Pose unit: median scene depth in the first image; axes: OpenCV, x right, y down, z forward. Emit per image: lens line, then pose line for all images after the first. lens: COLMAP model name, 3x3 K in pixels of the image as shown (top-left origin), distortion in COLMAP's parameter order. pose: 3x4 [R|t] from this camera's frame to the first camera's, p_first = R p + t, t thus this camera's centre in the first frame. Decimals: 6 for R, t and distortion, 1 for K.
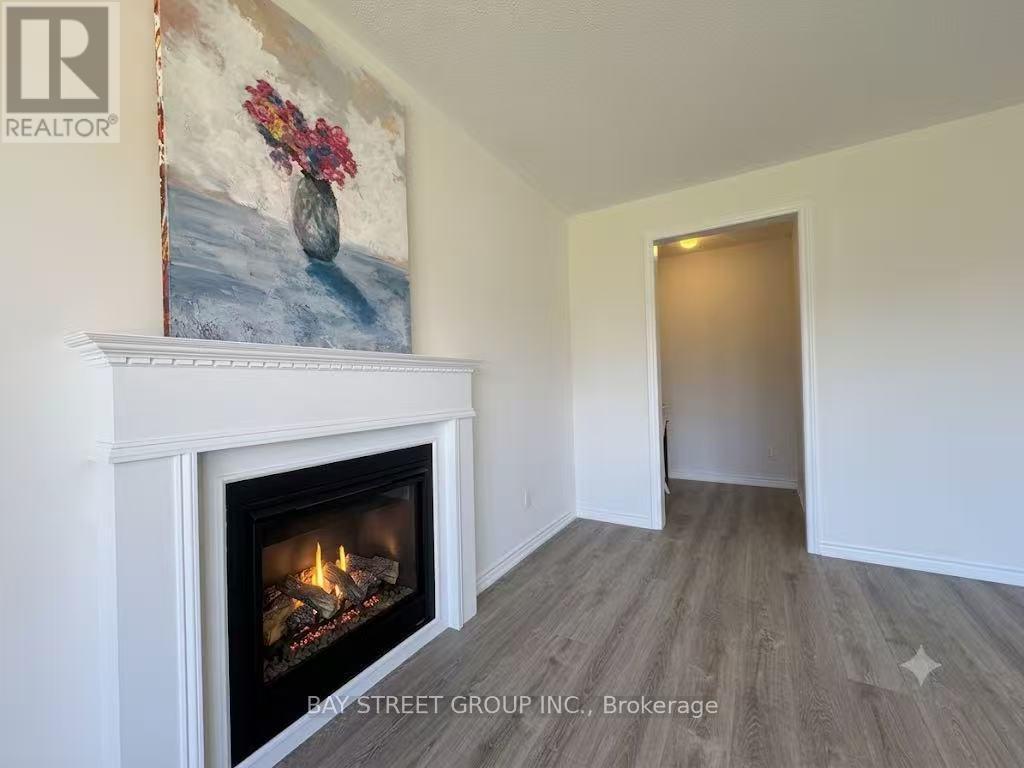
lens RADIAL K [[406.1, 0, 509.3], [0, 406.1, 385.4], [0, 0, 1]] dist [0.001547, -0.000108]
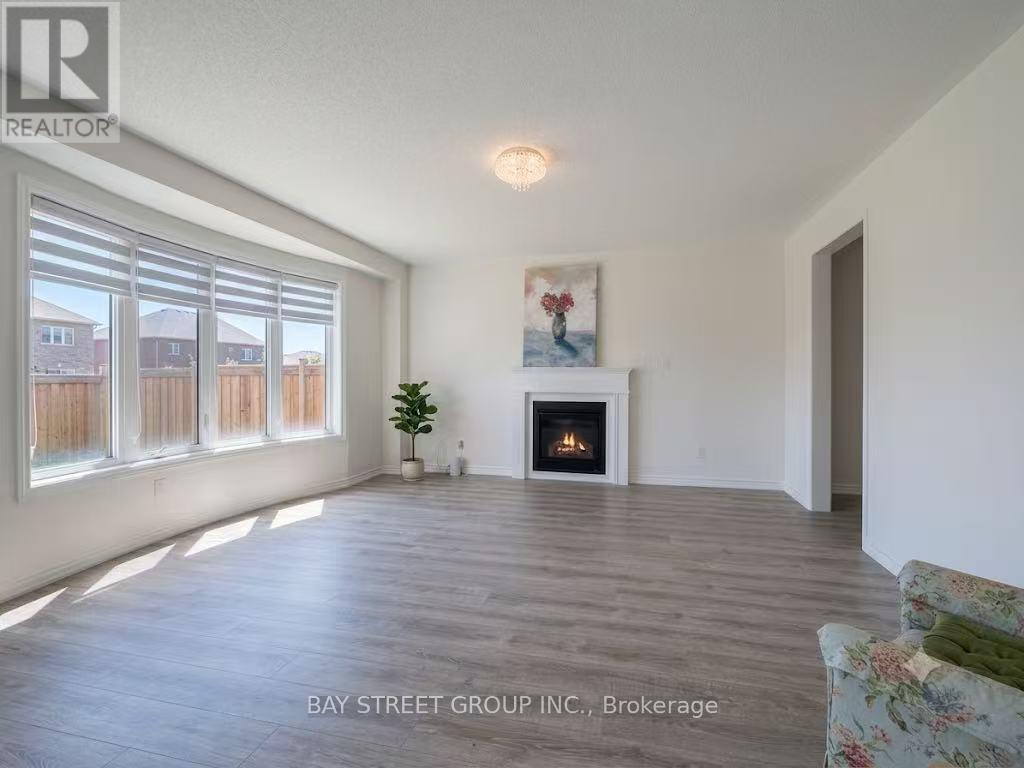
lens RADIAL K [[406.1, 0, 509.3], [0, 406.1, 385.4], [0, 0, 1]] dist [0.001547, -0.000108]
pose [[0.231489, 0.038595, -0.972072, 2.416072], [-0.000729, 0.999219, 0.039499, -0.062014], [0.972837, -0.008435, 0.231336, -0.132040]]
